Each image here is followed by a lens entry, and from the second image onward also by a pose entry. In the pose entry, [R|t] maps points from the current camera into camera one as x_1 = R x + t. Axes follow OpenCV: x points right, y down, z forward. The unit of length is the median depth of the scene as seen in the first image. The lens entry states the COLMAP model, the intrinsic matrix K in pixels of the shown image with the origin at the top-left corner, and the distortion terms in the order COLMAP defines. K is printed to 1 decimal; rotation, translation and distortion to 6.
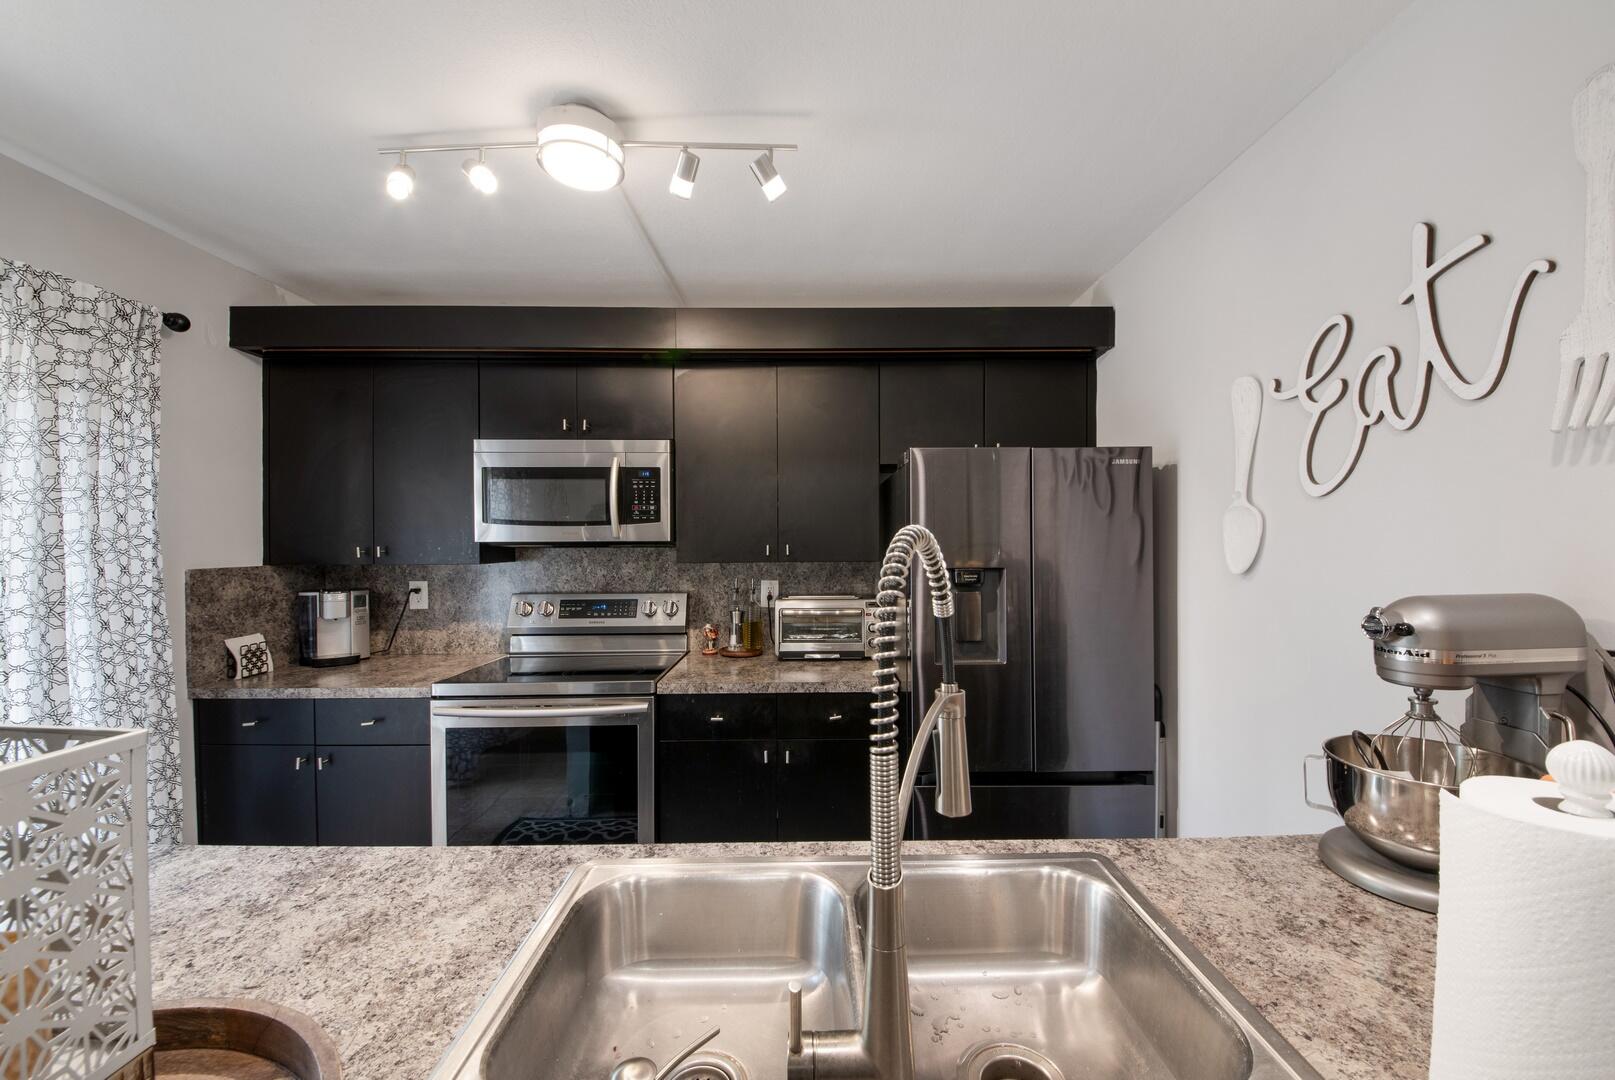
lens RADIAL K [[634.0, 0, 812.6], [0, 634.0, 542.6], [0, 0, 1]] dist [-0.001904, -0.000622]
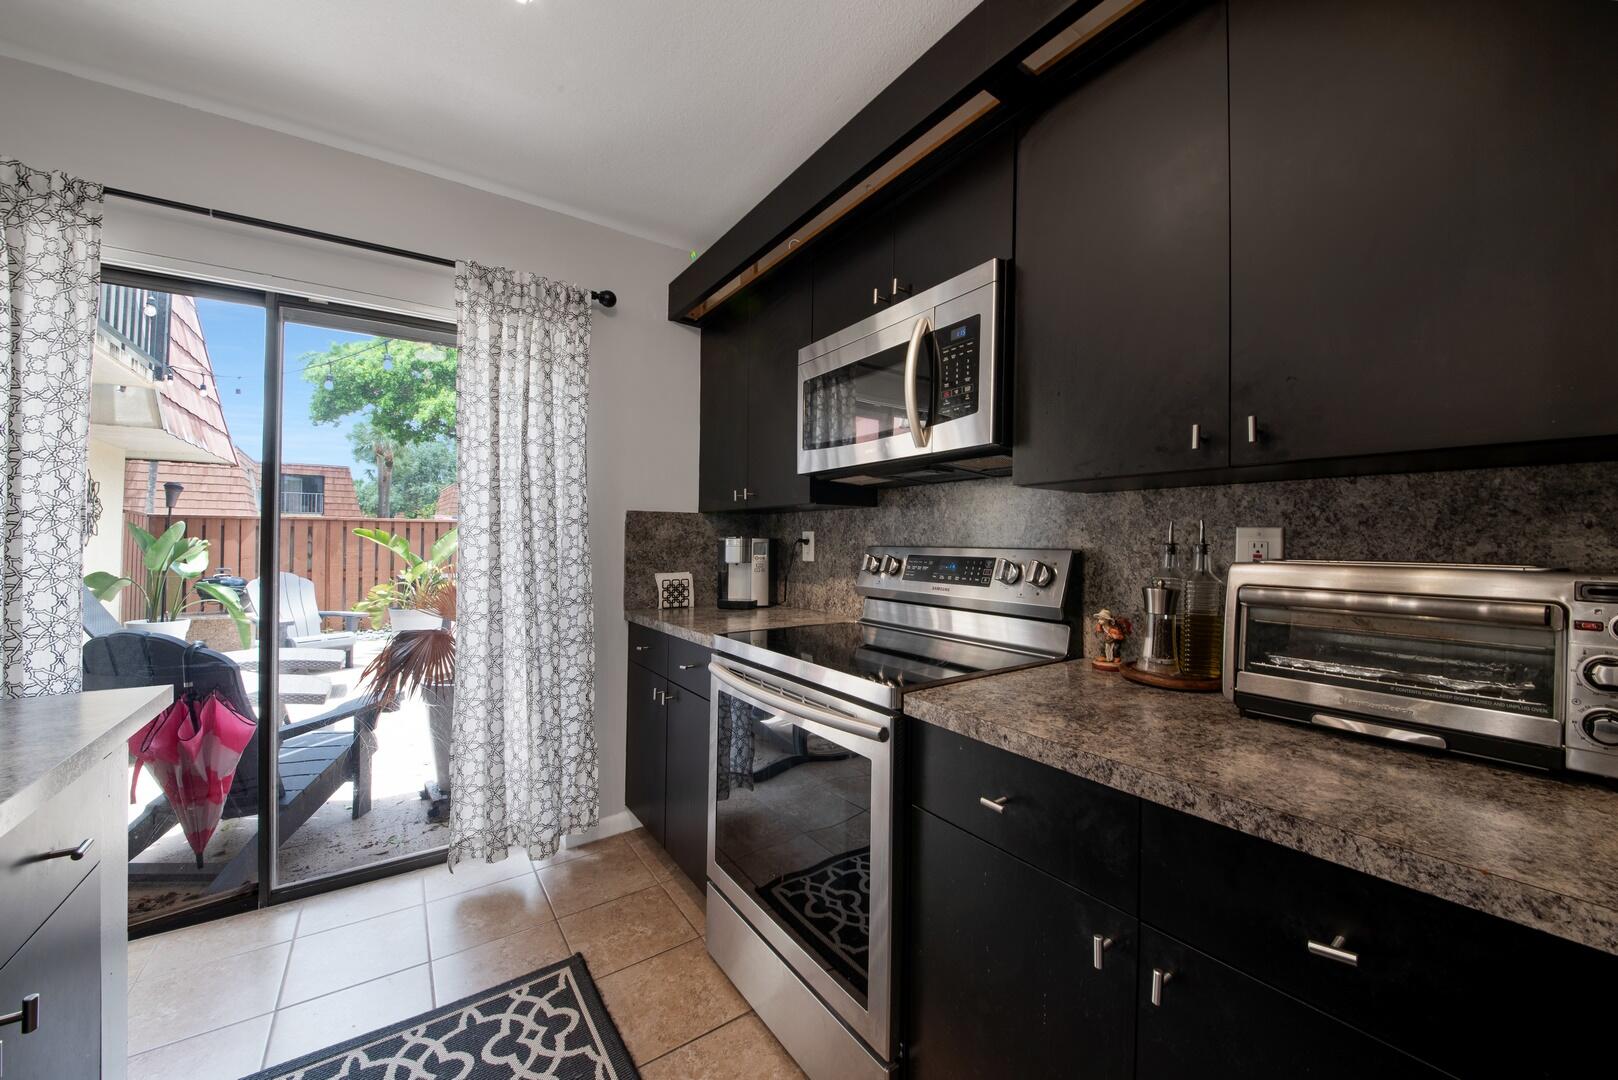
lens RADIAL K [[576.4, 0, 827.2], [0, 576.4, 543.4], [0, 0, 1]] dist [-0.001035, -0.000160]
pose [[0.578287, 0.011976, -0.815745, 0.099519], [-0.011346, 0.999914, 0.006636, 0.081762], [0.815754, 0.005418, 0.578373, 0.597237]]
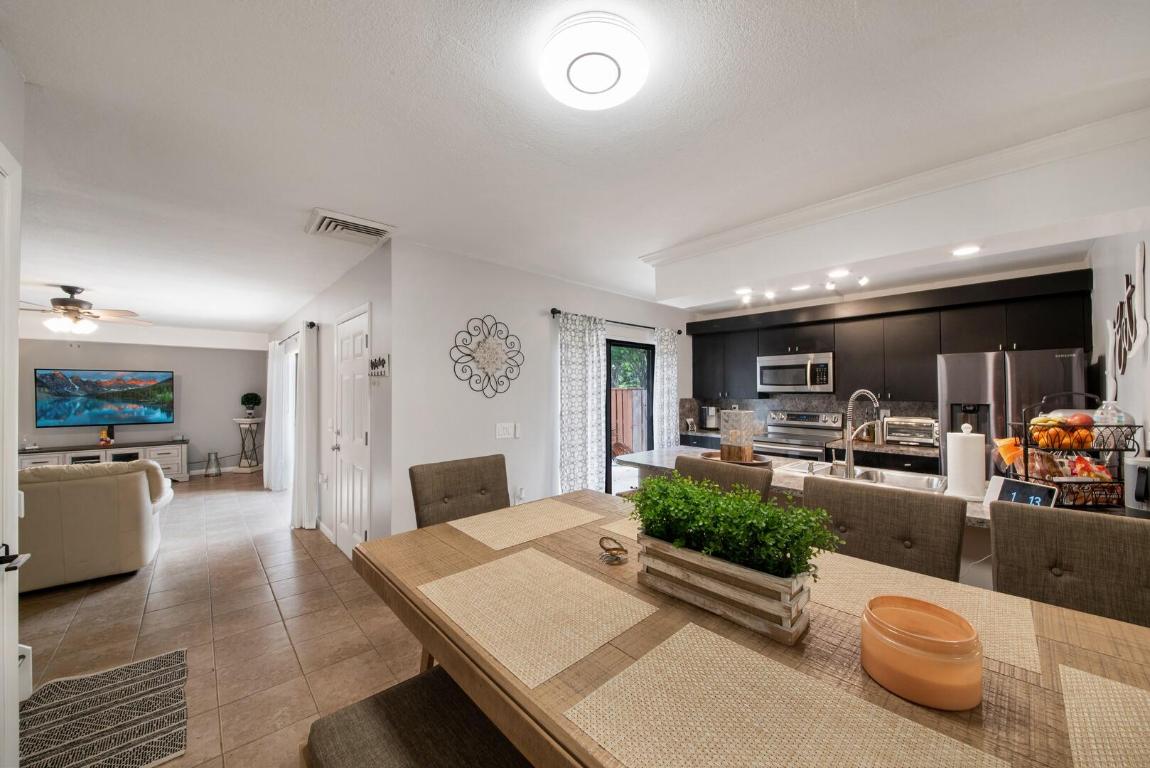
lens RADIAL K [[402.7, 0, 569.7], [0, 402.7, 386.9], [0, 0, 1]] dist [-0.005546, -0.009384]
pose [[0.658031, -0.001255, -0.752989, 0.300895], [-0.010312, 0.999890, -0.010679, 0.006548], [0.752920, 0.014792, 0.657946, -0.881705]]
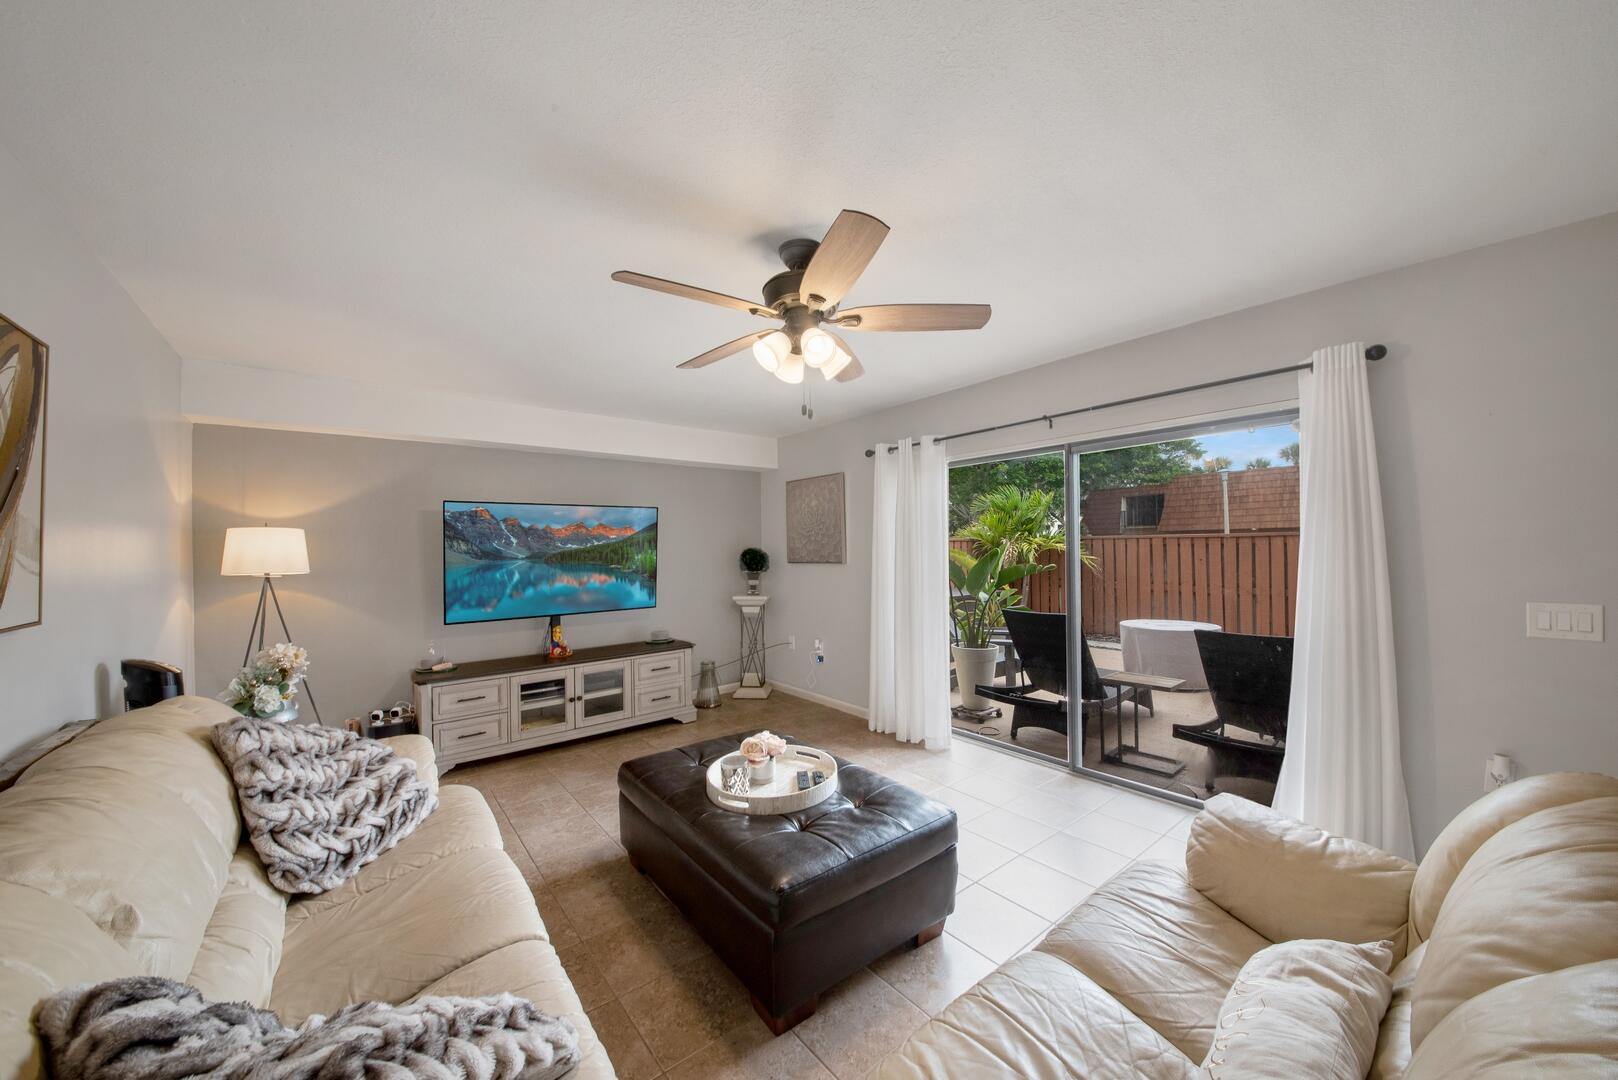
lens RADIAL K [[571.5, 0, 814.2], [0, 571.5, 551.4], [0, 0, 1]] dist [-0.000482, -0.000058]
pose [[0.616058, 0.000953, -0.787700, -1.595008], [0.005631, 0.999968, 0.005614, 0.042414], [0.787681, -0.007894, 0.616033, -1.941275]]
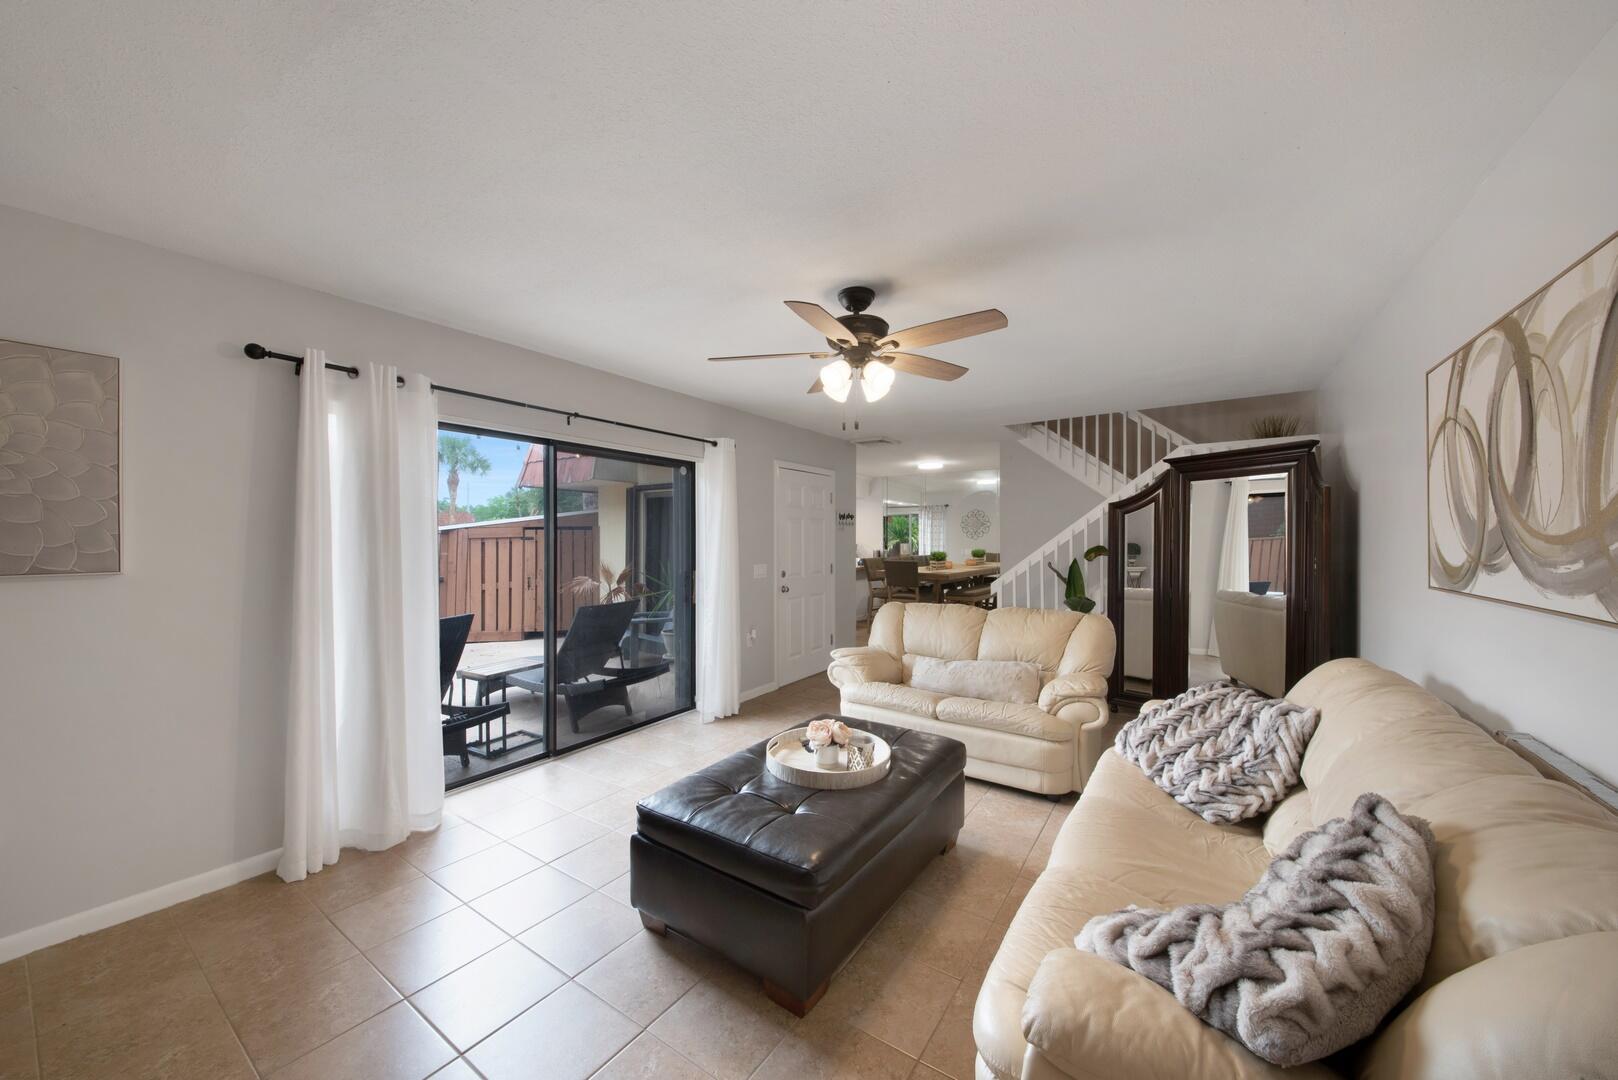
lens RADIAL K [[576.4, 0, 827.2], [0, 576.4, 543.4], [0, 0, 1]] dist [-0.001035, -0.000160]
pose [[0.556099, 0.001854, 0.831114, -3.261210], [0.000451, 0.999997, -0.002533, 0.056418], [-0.831116, 0.001784, 0.556096, -1.970367]]
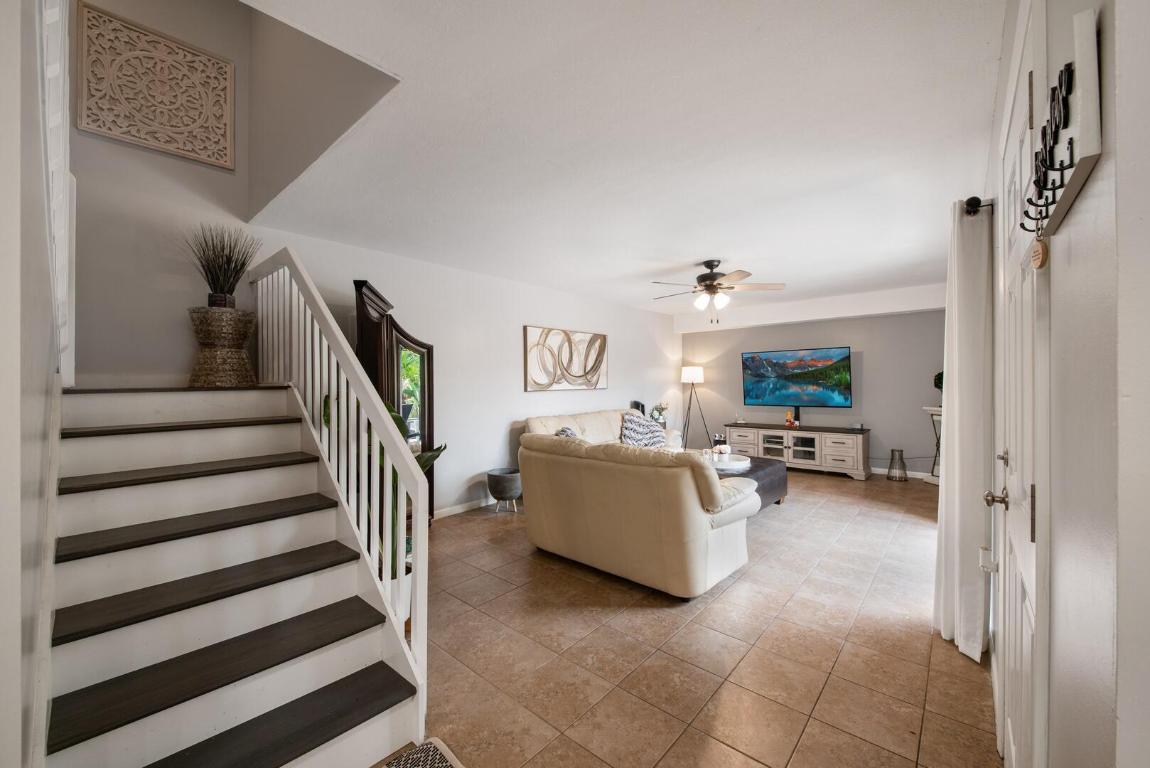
lens RADIAL K [[441.0, 0, 582.0], [0, 441.0, 380.8], [0, 0, 1]] dist [-0.010516, -0.000182]
pose [[-0.674916, 0.010247, -0.737823, -0.596591], [0.011962, 0.999924, 0.002945, 0.068095], [0.737797, -0.006838, -0.674988, -0.566323]]
